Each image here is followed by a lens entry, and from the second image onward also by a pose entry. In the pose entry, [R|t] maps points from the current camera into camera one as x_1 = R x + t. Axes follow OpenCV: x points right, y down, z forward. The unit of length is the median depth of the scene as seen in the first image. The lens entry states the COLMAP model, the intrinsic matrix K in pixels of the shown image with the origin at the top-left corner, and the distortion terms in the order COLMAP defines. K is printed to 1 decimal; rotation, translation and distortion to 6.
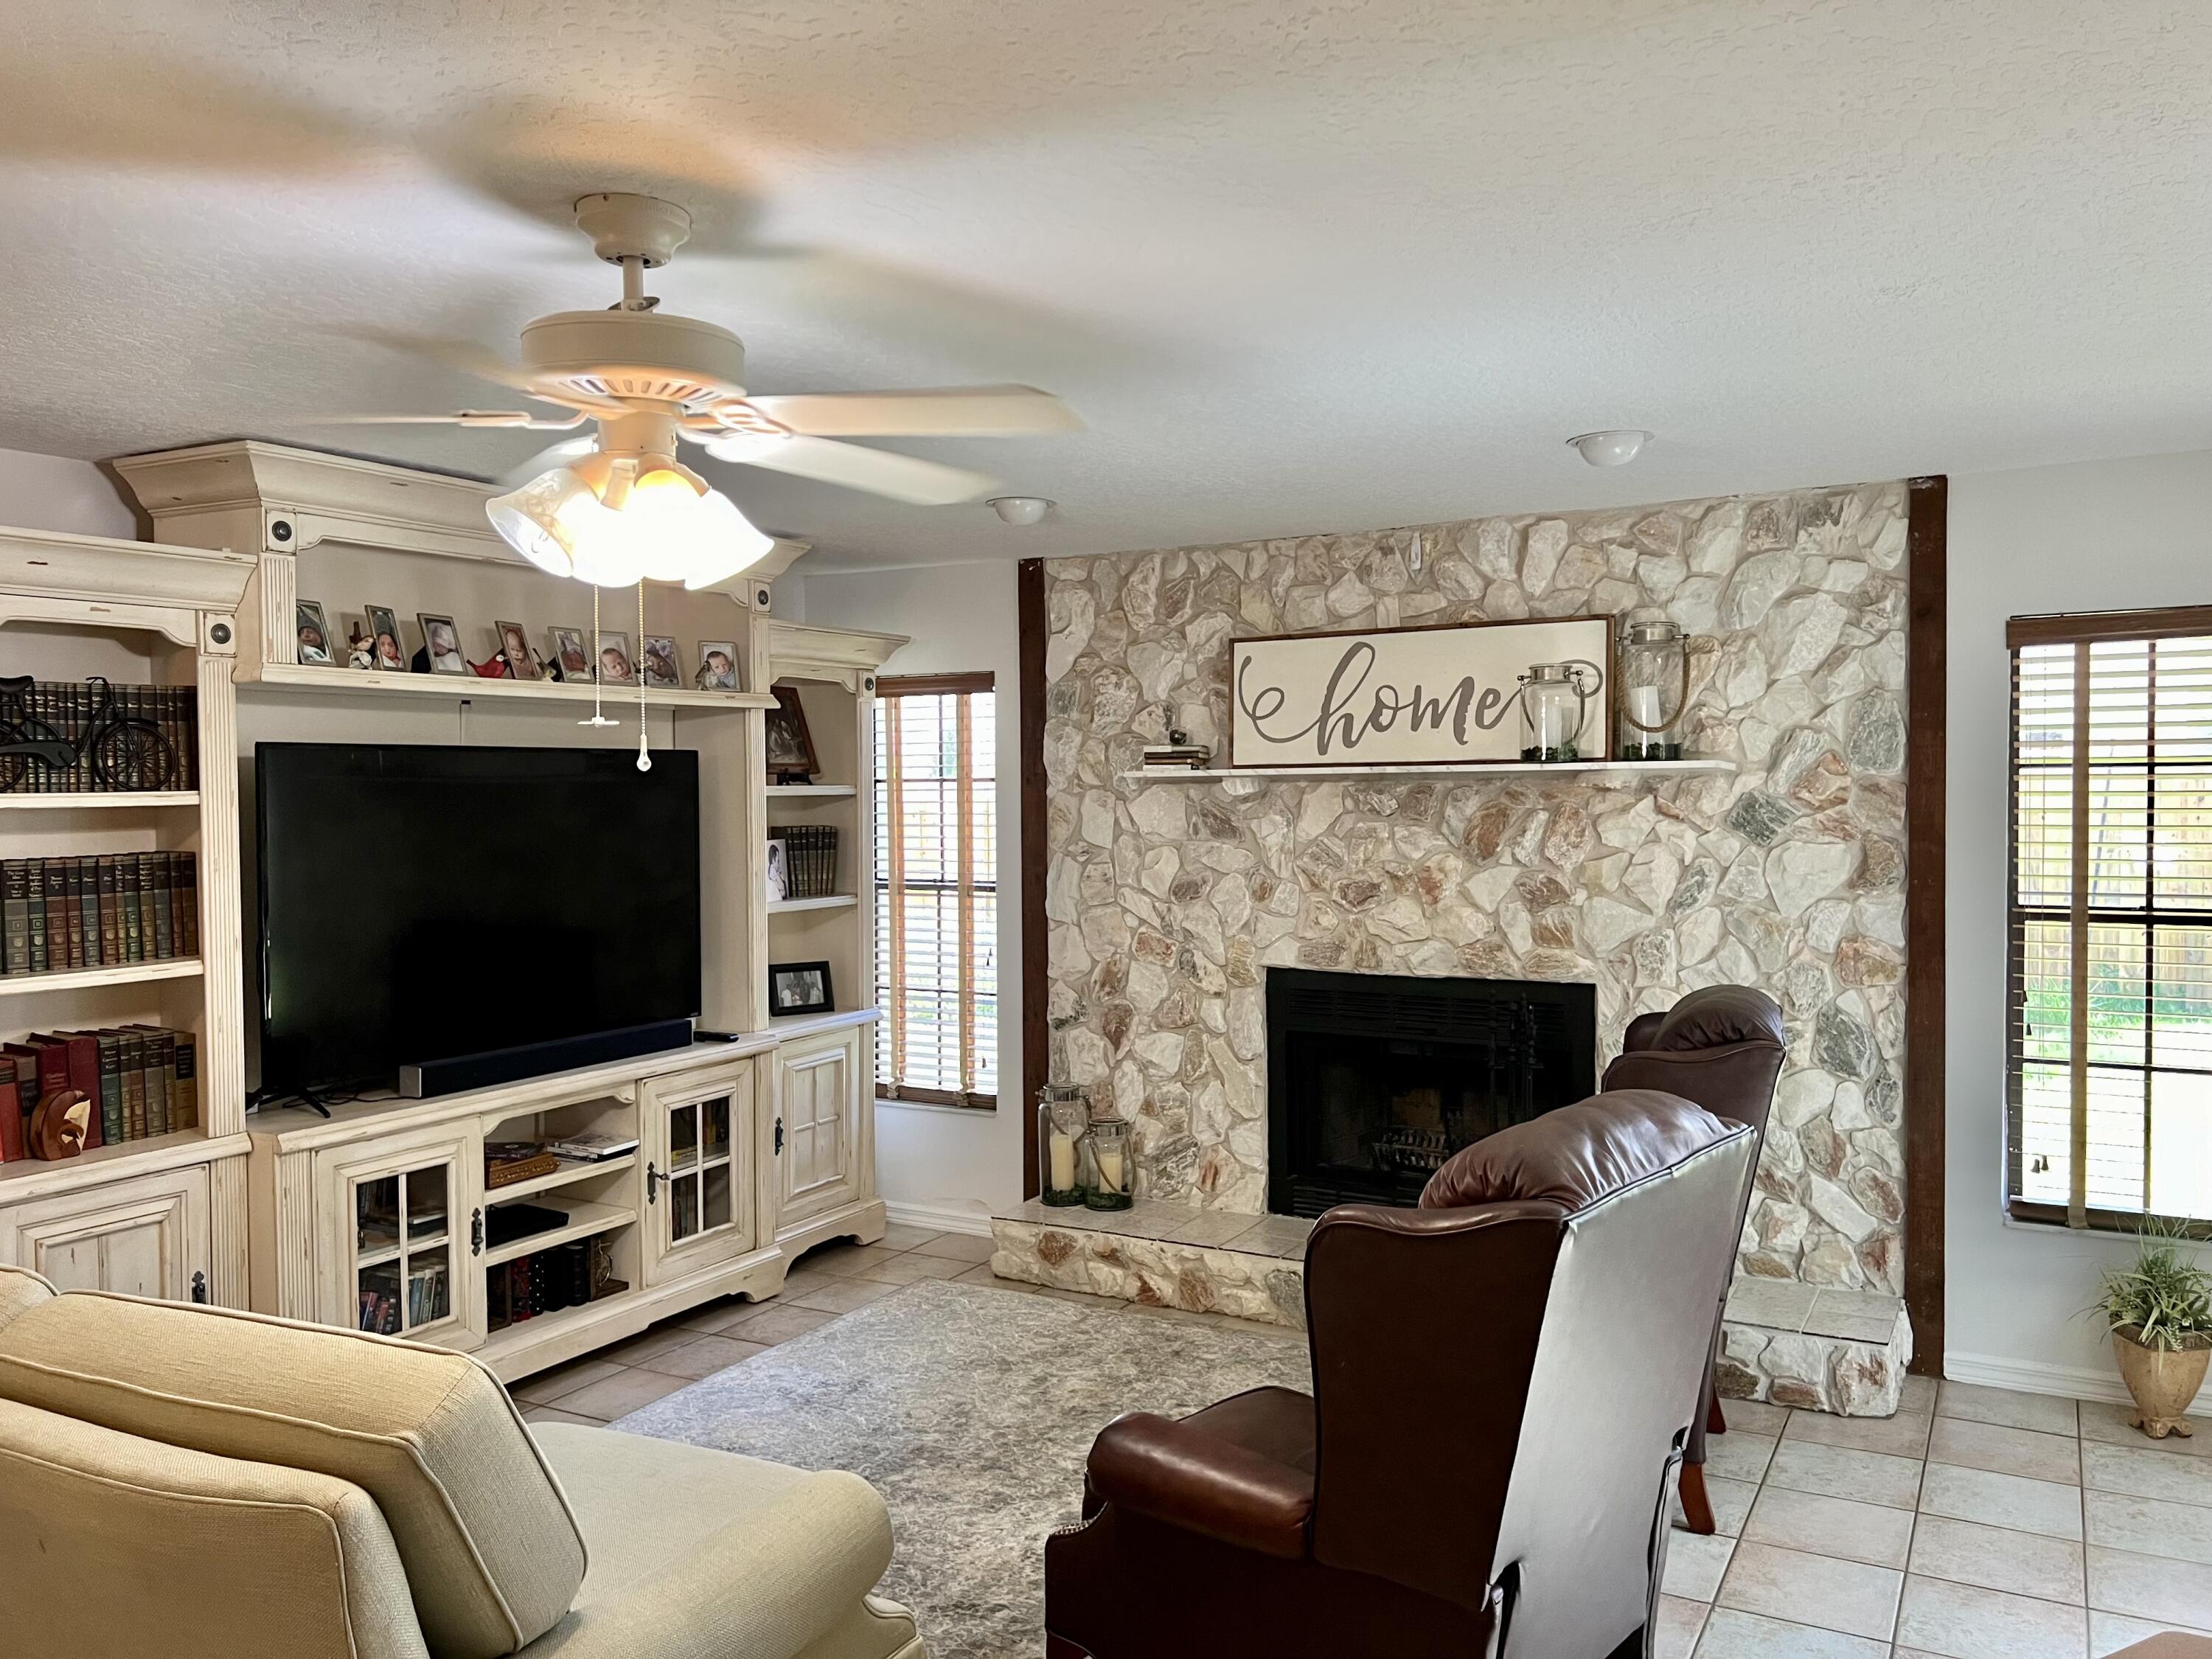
lens RADIAL K [[1653.9, 0, 1106.0], [0, 1653.9, 829.5], [0, 0, 1]] dist [0.112901, -0.191856]
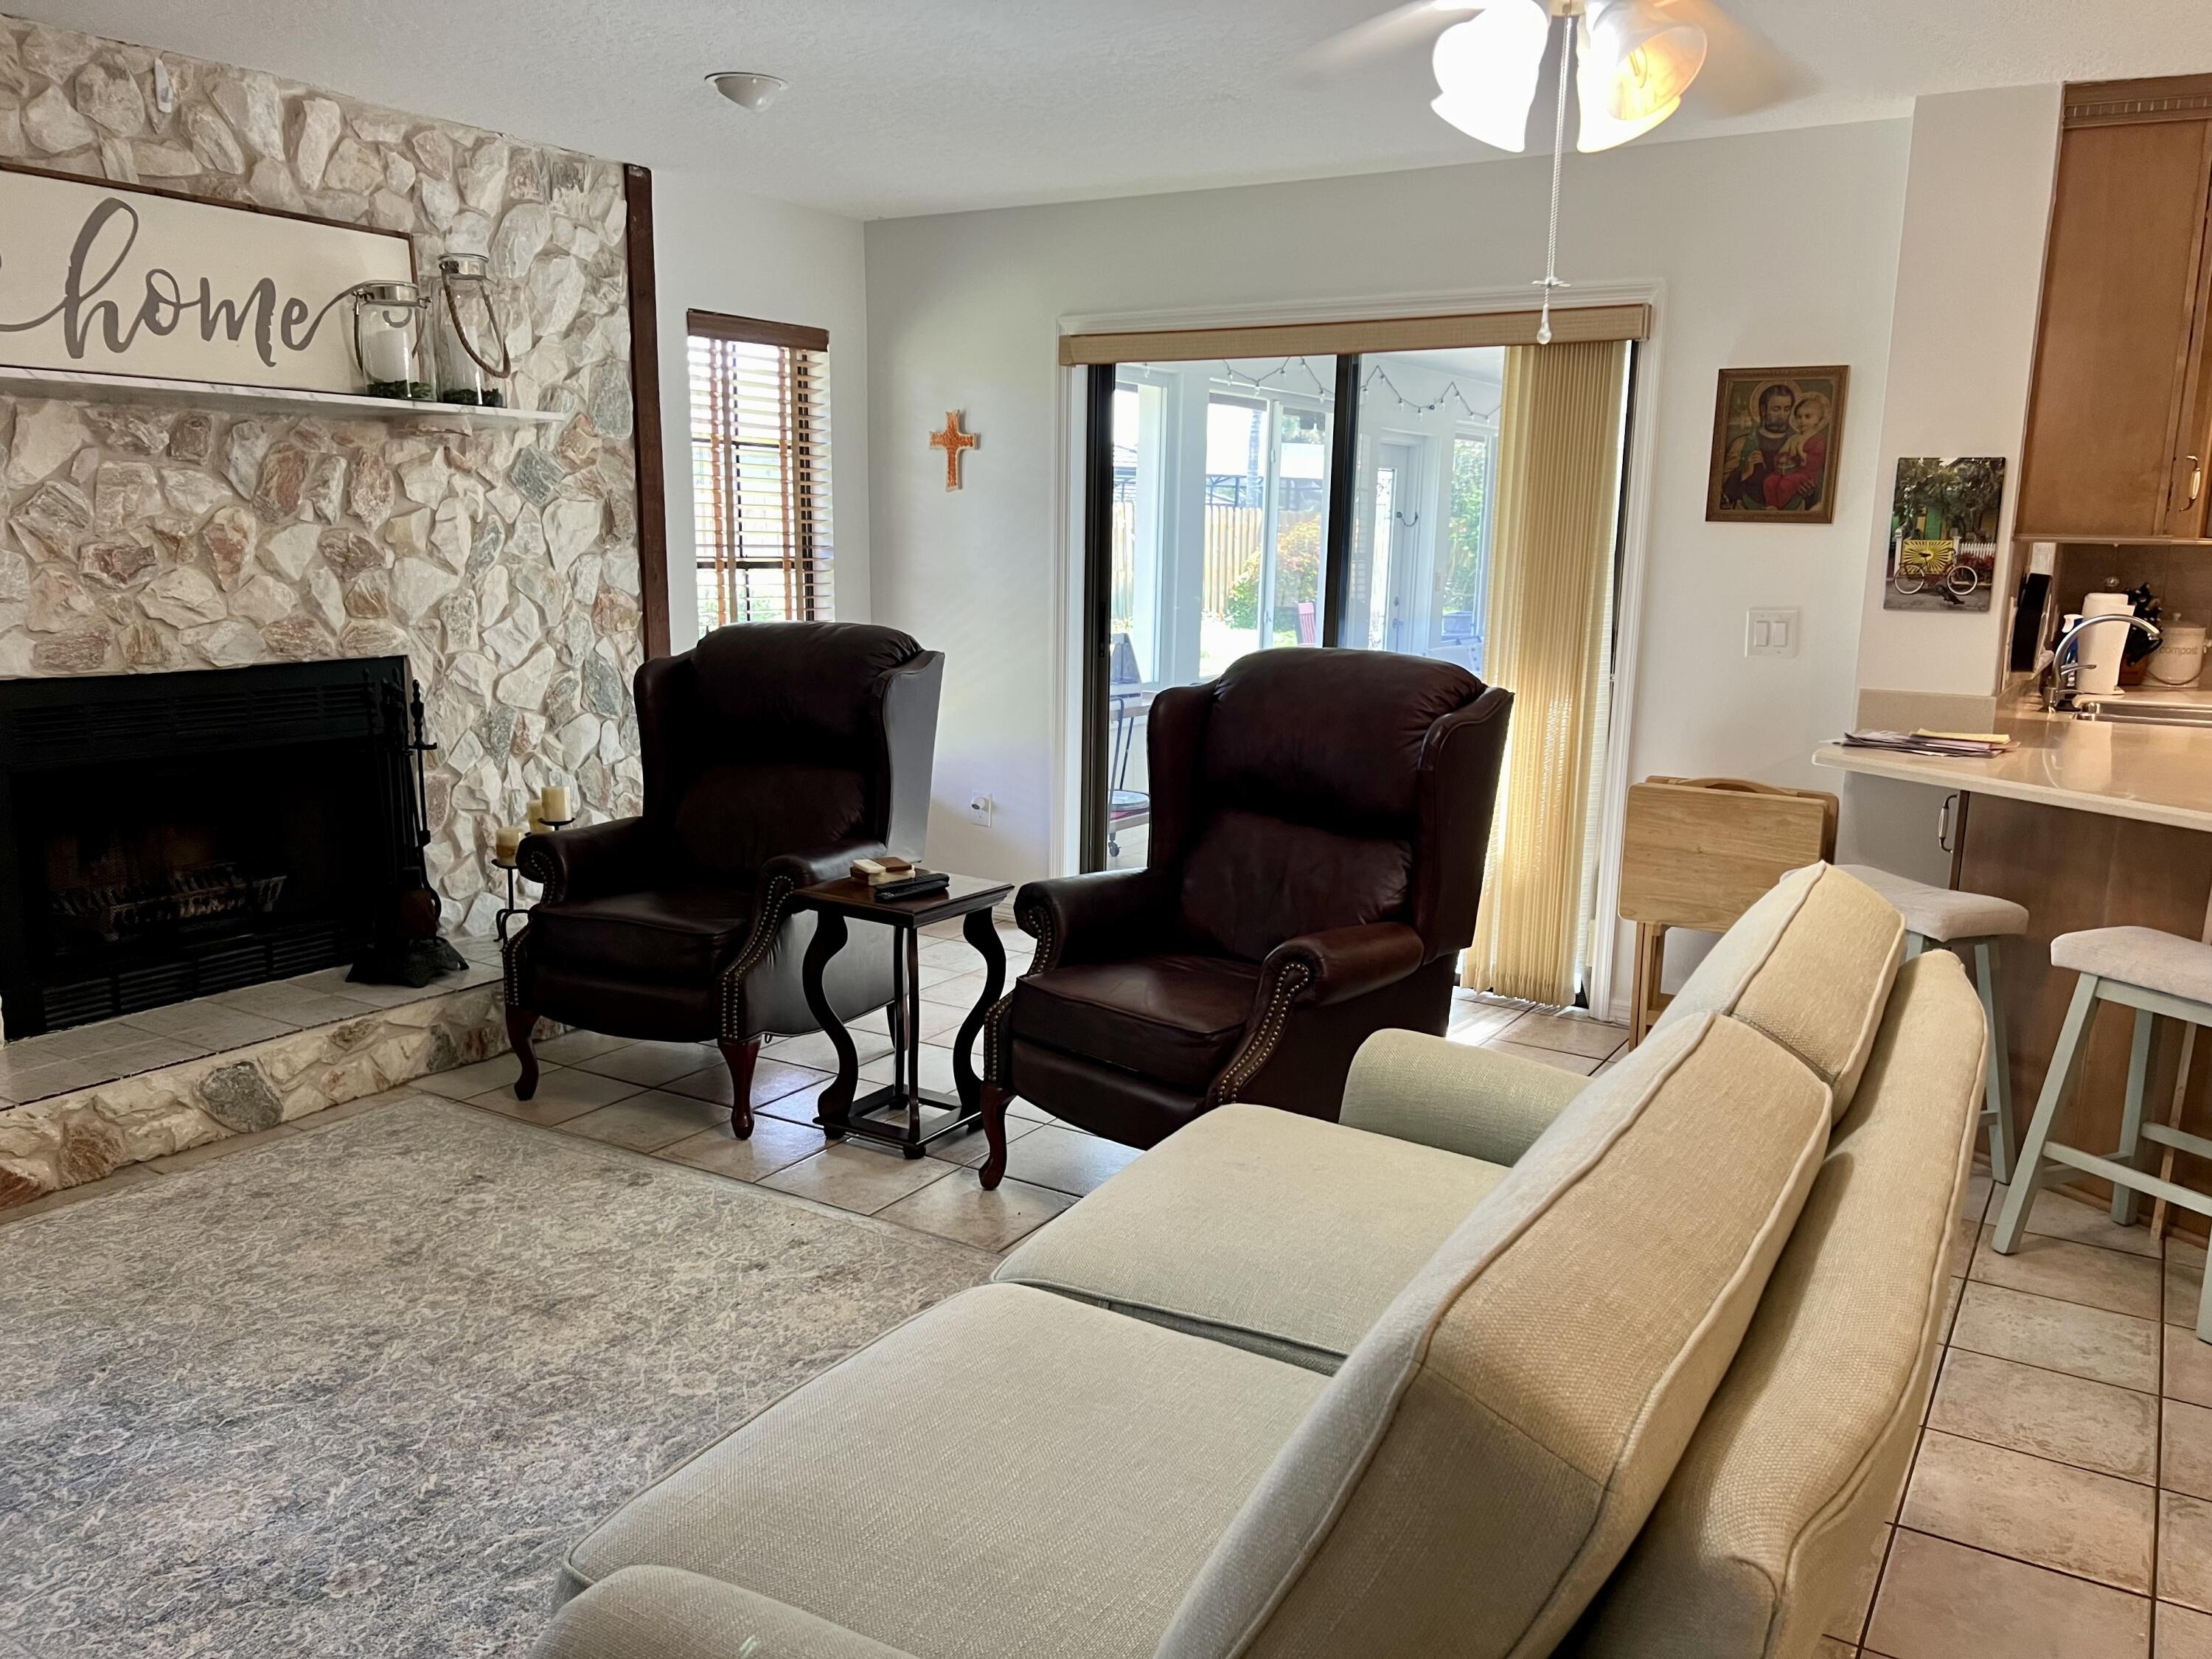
lens RADIAL K [[1653.9, 0, 1106.0], [0, 1653.9, 829.5], [0, 0, 1]] dist [0.047441, -0.040533]
pose [[0.063253, -0.165178, 0.984233, -0.590065], [0.015894, 0.986250, 0.164495, 0.042604], [-0.997871, 0.005238, 0.065009, 0.558838]]
